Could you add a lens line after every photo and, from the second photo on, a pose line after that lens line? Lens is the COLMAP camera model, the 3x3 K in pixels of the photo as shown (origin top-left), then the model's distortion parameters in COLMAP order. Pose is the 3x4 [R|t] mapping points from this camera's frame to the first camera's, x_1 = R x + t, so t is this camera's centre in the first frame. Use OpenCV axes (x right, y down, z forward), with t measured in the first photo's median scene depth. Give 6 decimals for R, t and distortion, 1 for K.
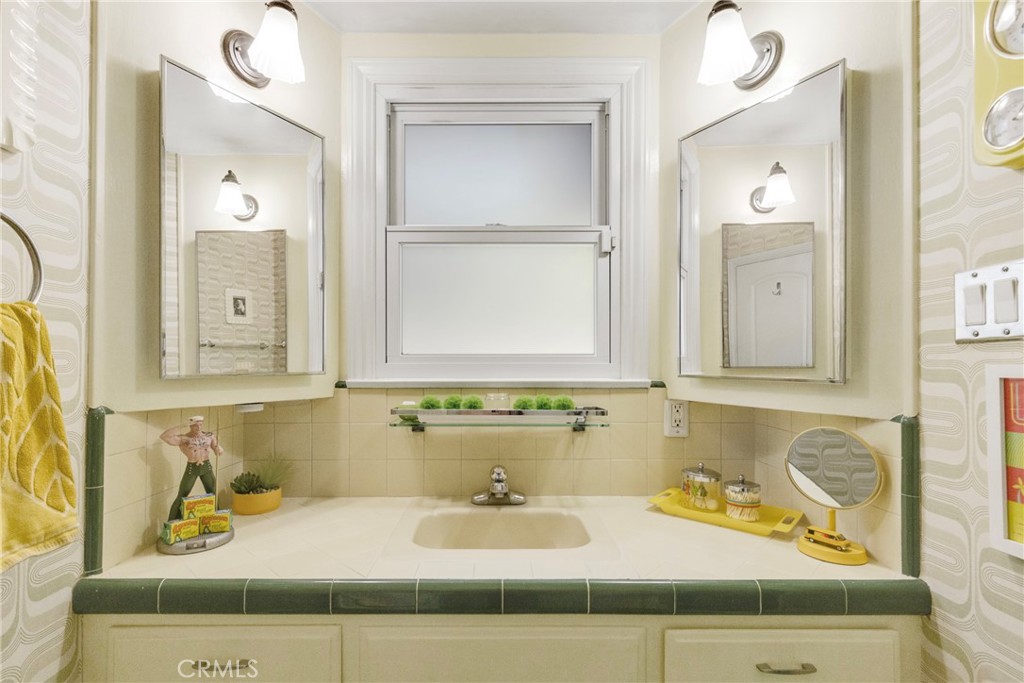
lens RADIAL K [[471.1, 0, 482.9], [0, 471.1, 349.7], [0, 0, 1]] dist [-0.000650, 0.000088]
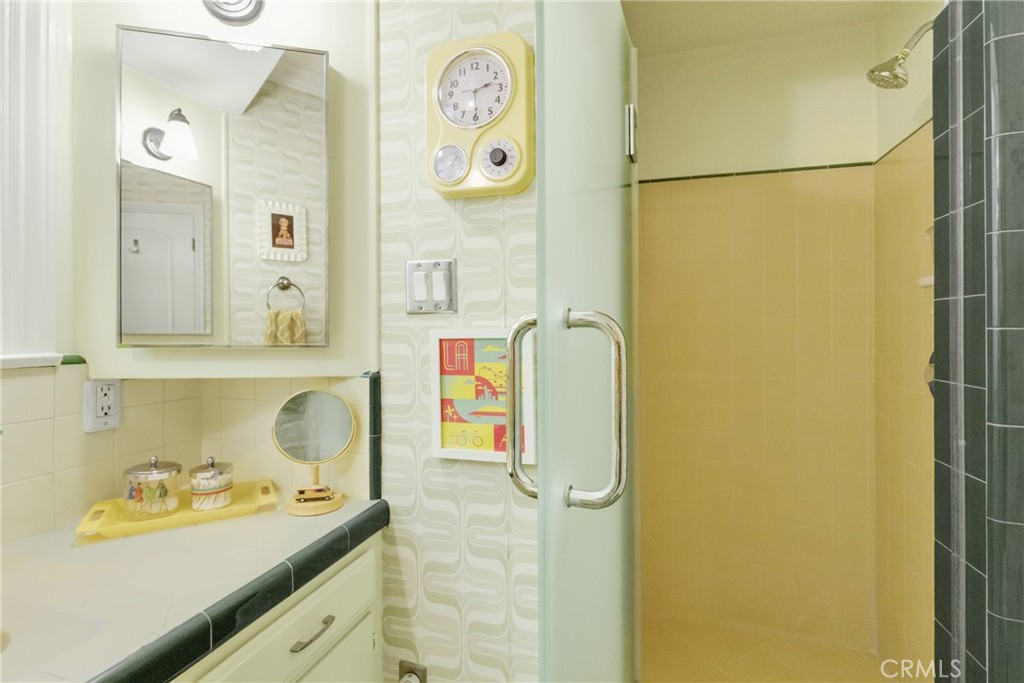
lens RADIAL K [[476.9, 0, 514.7], [0, 476.9, 323.4], [0, 0, 1]] dist [0.000379, 0.000071]
pose [[0.267647, 0.013182, 0.963427, -0.191730], [-0.025805, 0.999646, -0.006508, 0.011922], [-0.963171, -0.023120, 0.267892, 0.283753]]
